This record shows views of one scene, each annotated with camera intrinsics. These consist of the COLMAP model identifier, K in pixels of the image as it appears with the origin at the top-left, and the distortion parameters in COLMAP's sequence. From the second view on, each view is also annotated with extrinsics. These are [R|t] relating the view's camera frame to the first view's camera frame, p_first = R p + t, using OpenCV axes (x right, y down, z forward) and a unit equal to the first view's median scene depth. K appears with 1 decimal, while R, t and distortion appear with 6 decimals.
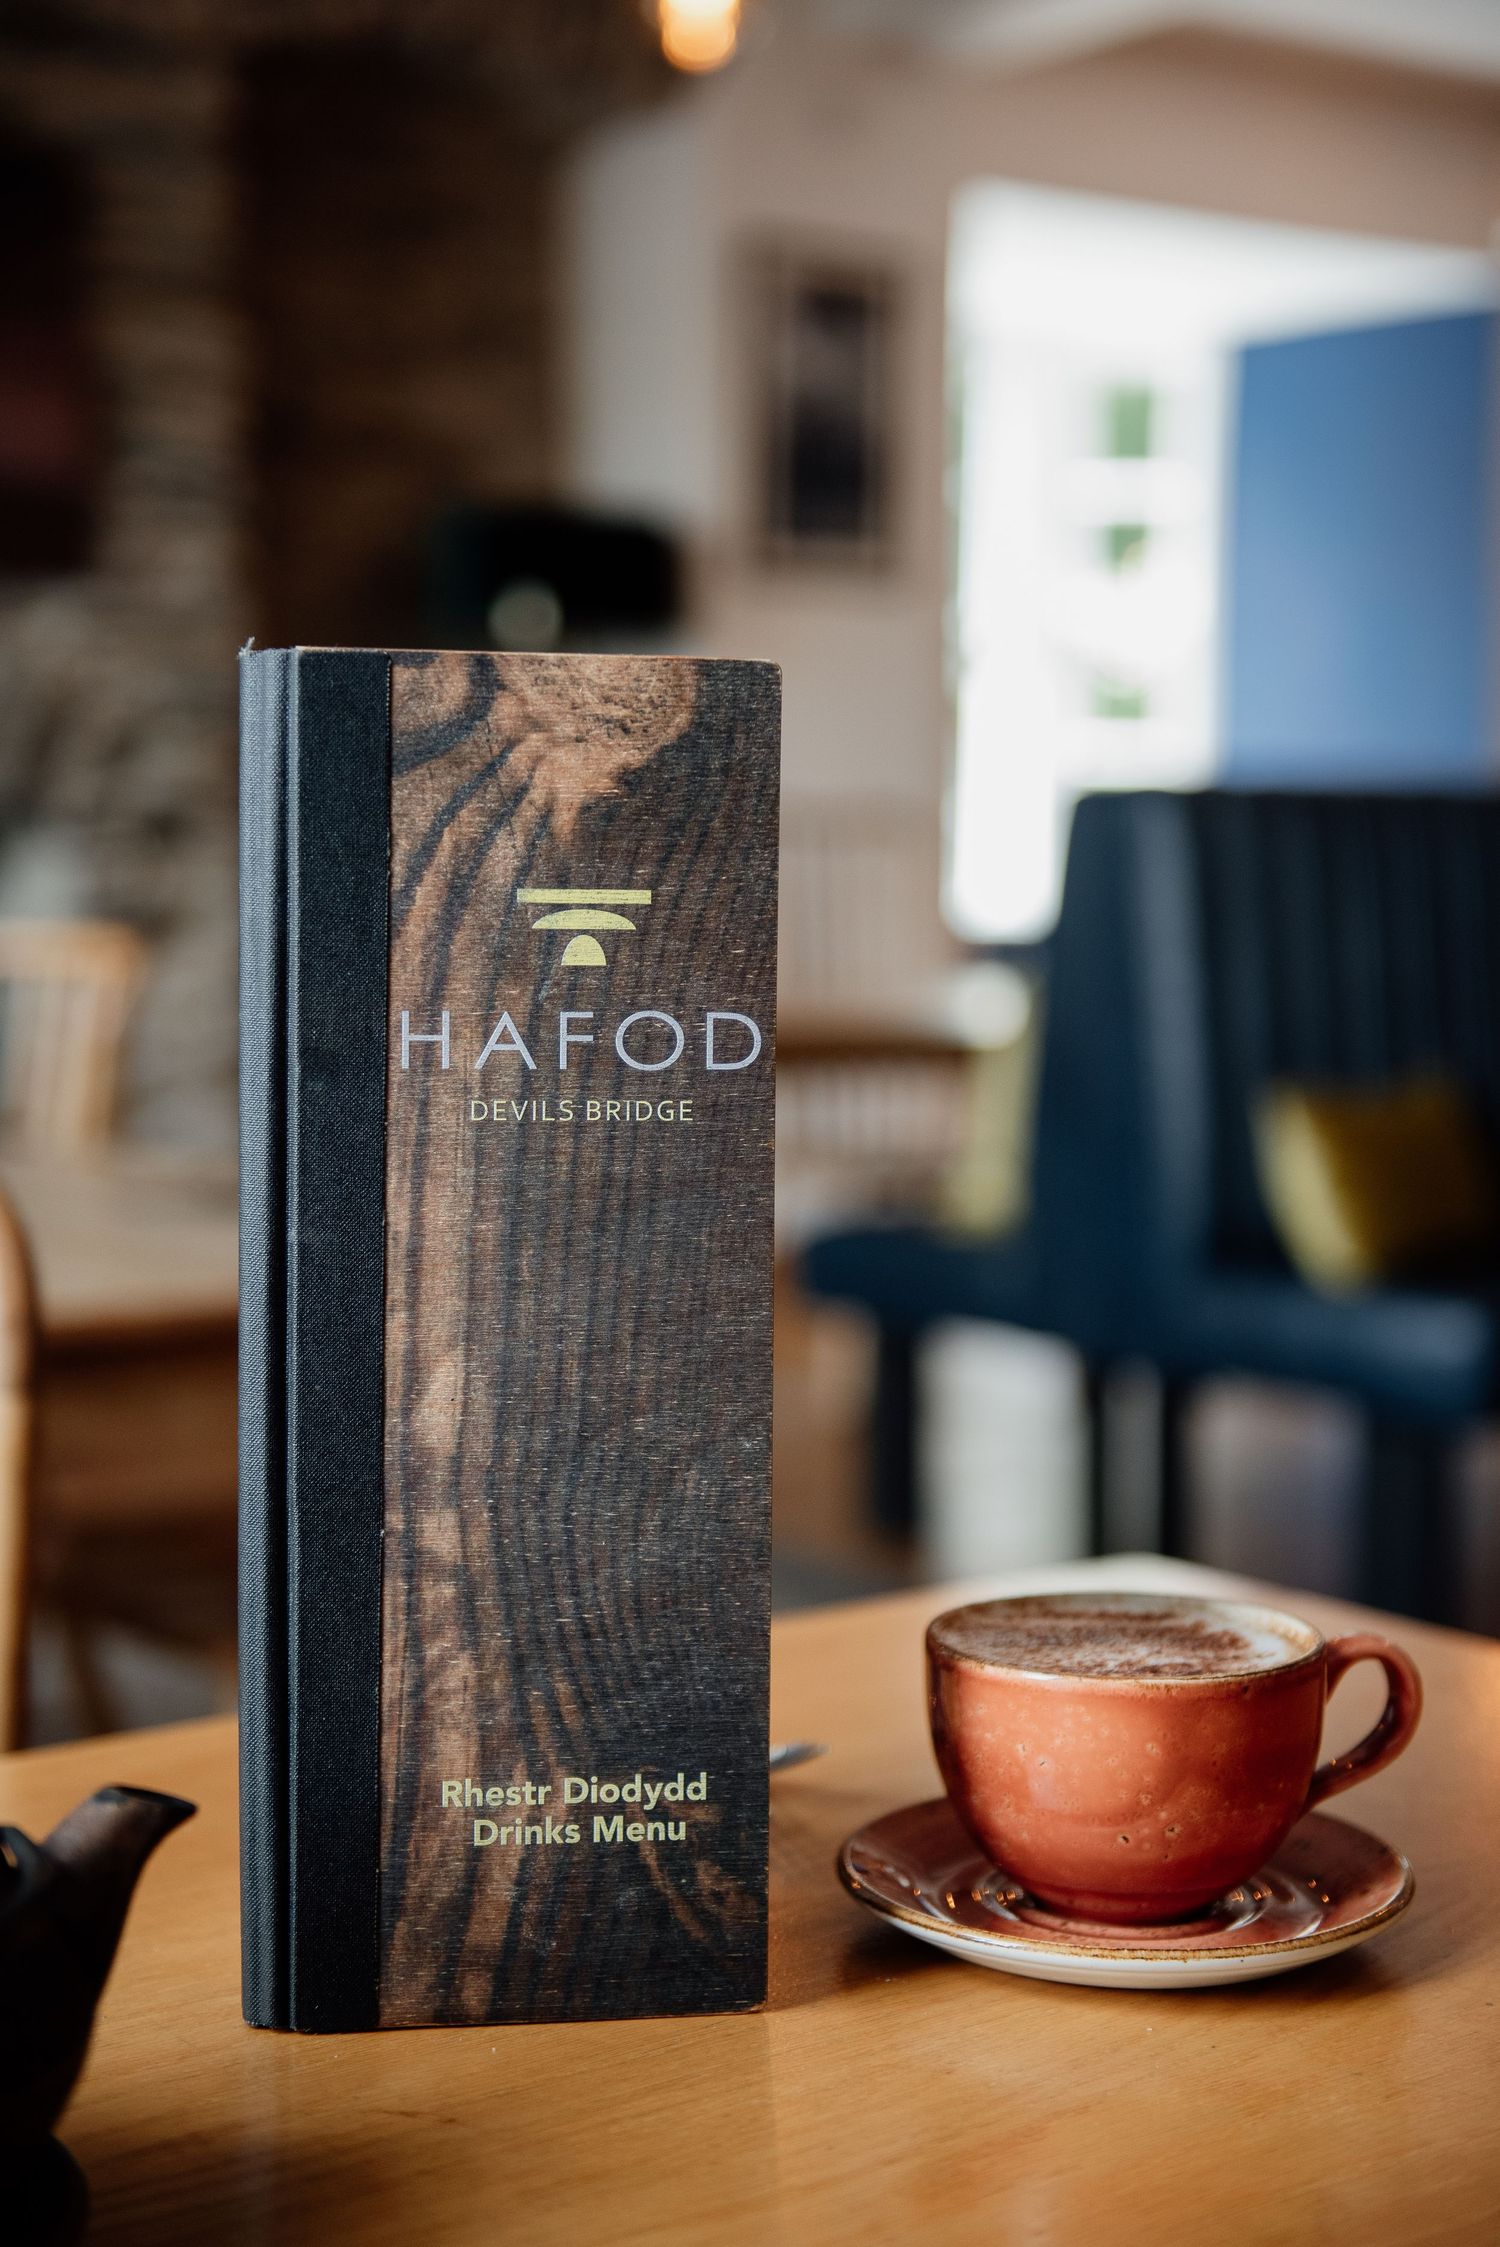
lens RADIAL K [[3387.4, 0, 750.0], [0, 3387.4, 1123.5], [0, 0, 1]] dist [0.142941, -0.016051]
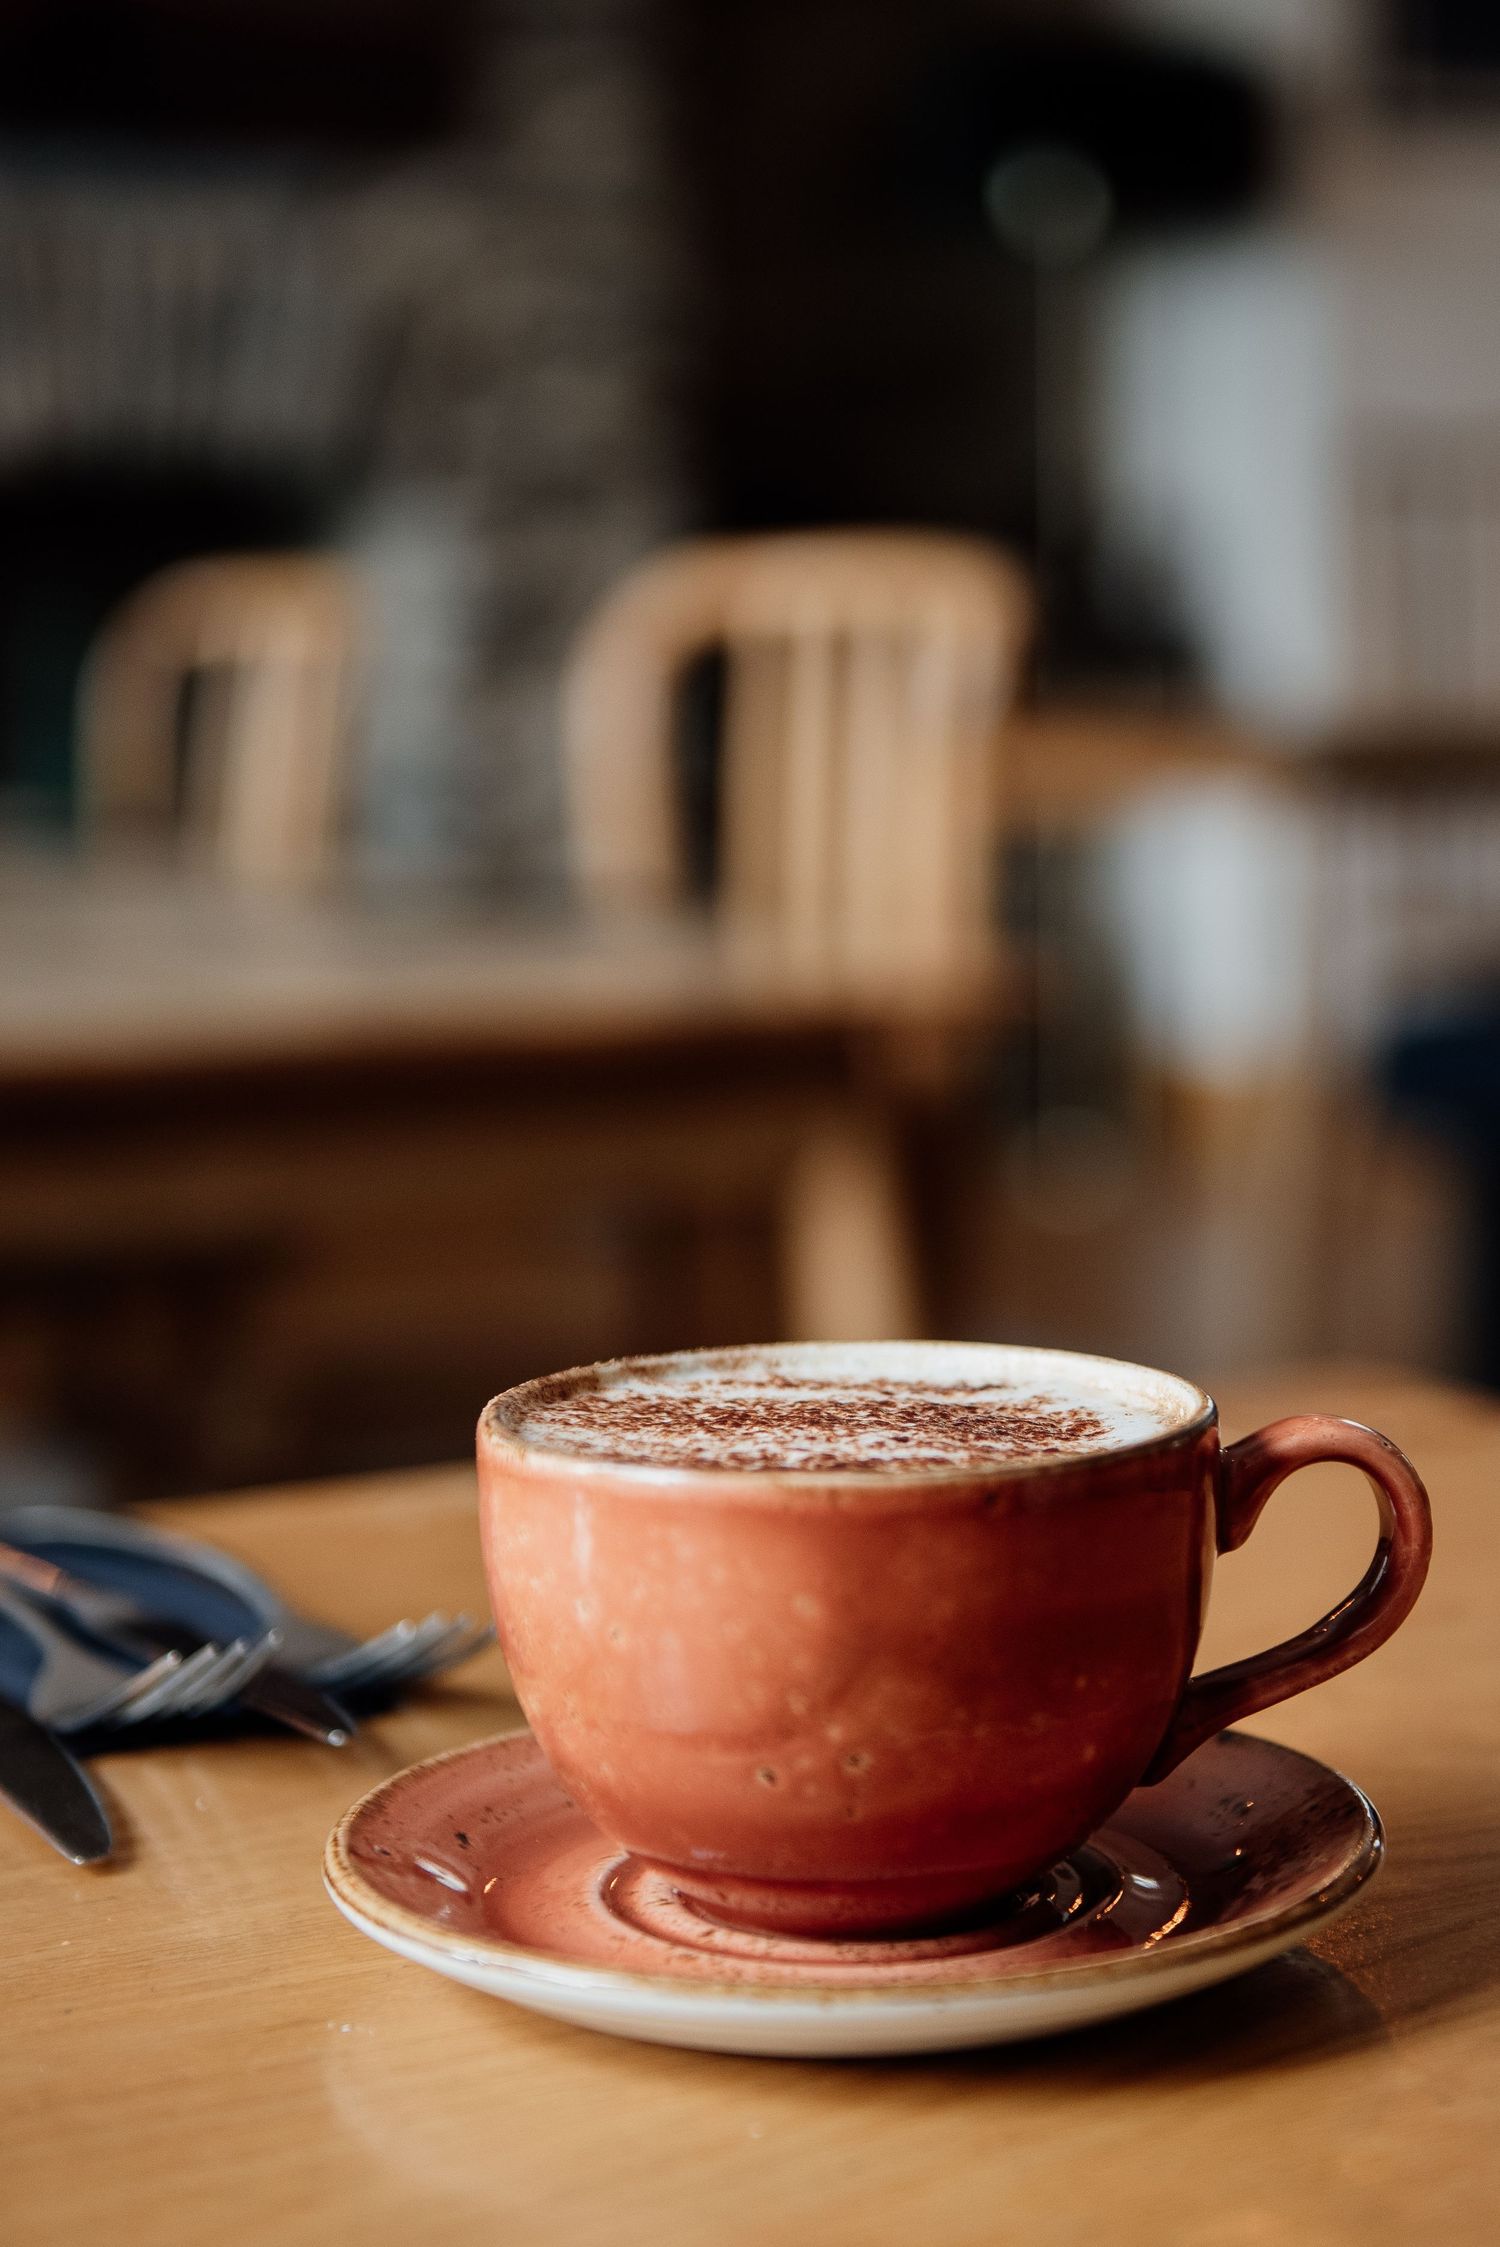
lens RADIAL K [[4401.4, 0, 750.0], [0, 4401.4, 1123.5], [0, 0, 1]] dist [0.005835, 0.054463]
pose [[0.986109, -0.004415, -0.166038, 0.229037], [0.012142, 0.998888, 0.045552, 0.081190], [0.165653, -0.046935, 0.985067, 0.349539]]
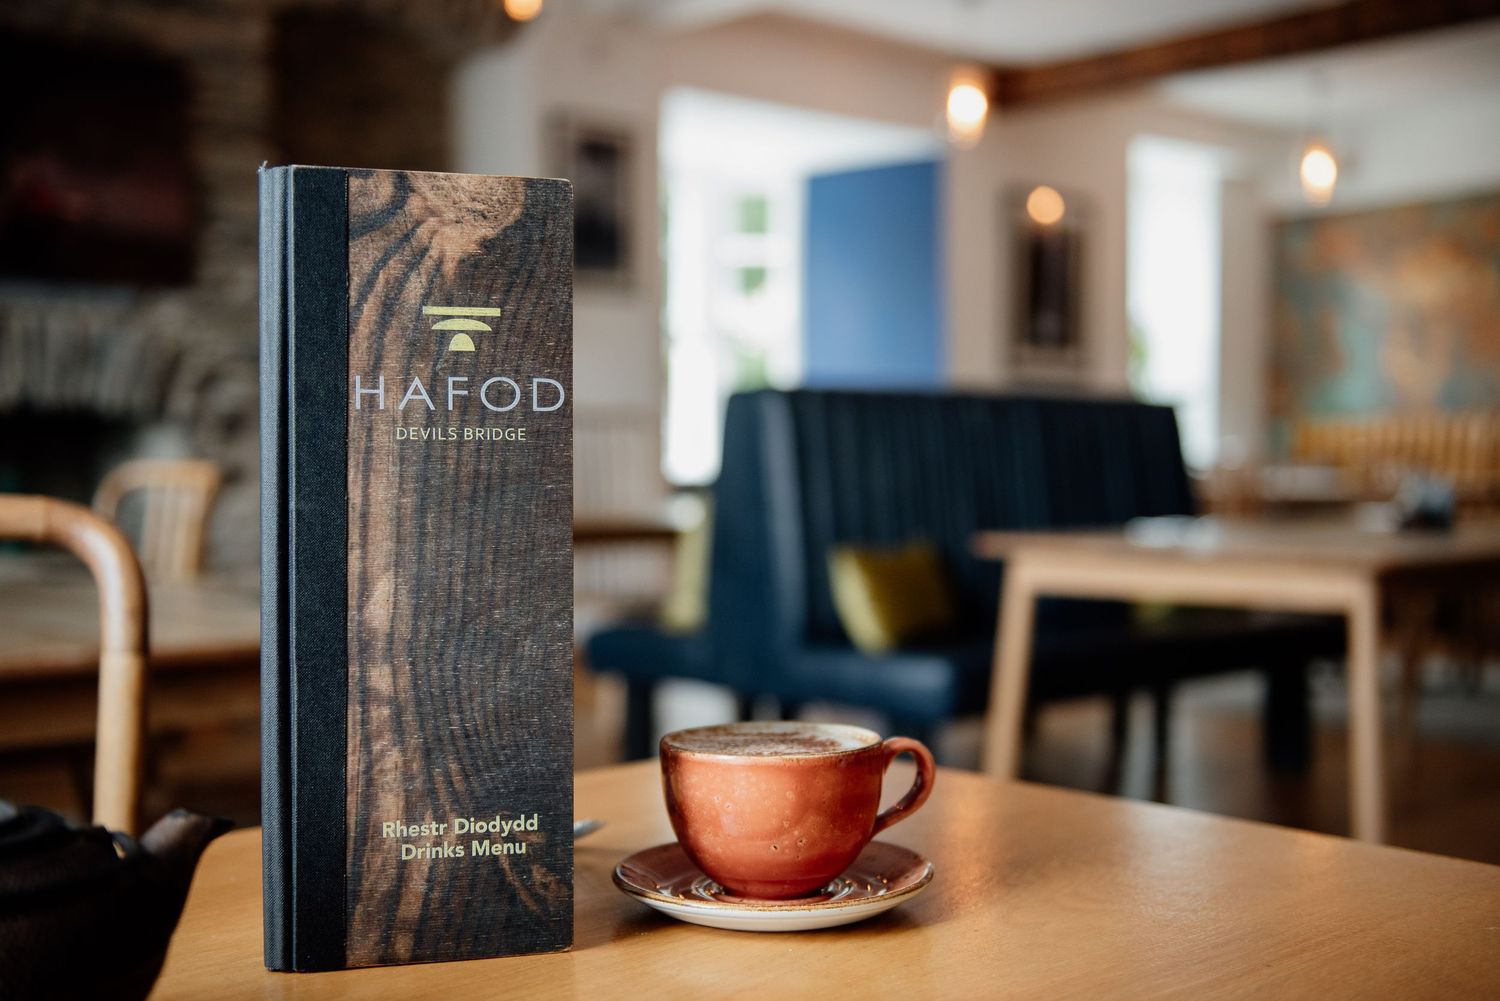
lens RADIAL K [[1791.3, 0, 750.0], [0, 1791.3, 500.5], [0, 0, 1]] dist [0.087246, 0.004732]
pose [[0.994277, -0.011838, 0.106175, -0.000419], [0.017462, 0.998484, -0.052200, 0.080914], [-0.105396, 0.053755, 0.992976, 0.064672]]
